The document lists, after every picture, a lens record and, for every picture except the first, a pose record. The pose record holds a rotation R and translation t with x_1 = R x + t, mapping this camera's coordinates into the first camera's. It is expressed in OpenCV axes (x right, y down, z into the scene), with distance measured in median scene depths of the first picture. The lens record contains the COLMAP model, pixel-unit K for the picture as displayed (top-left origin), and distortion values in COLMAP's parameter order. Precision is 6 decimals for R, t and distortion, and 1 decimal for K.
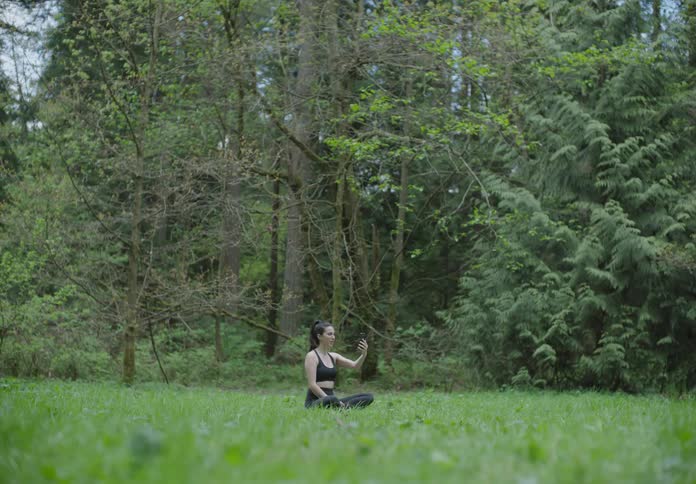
lens RADIAL K [[1257.8, 0, 382.5], [0, 1257.8, 252.8], [0, 0, 1]] dist [-0.058347, -0.000868]
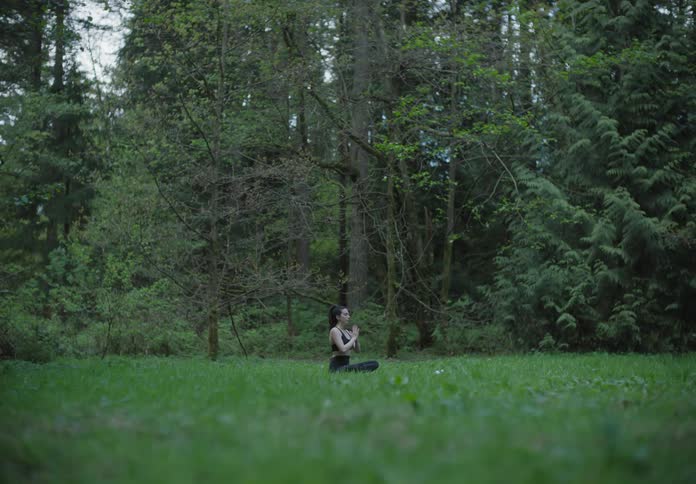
lens RADIAL K [[1276.7, 0, 348.0], [0, 1276.7, 242.0], [0, 0, 1]] dist [-0.001527, -0.094441]
pose [[0.995370, -0.037974, -0.088296, 0.033930], [0.039658, 0.999062, 0.017391, -0.020677], [0.087553, -0.020812, 0.995942, -0.185283]]
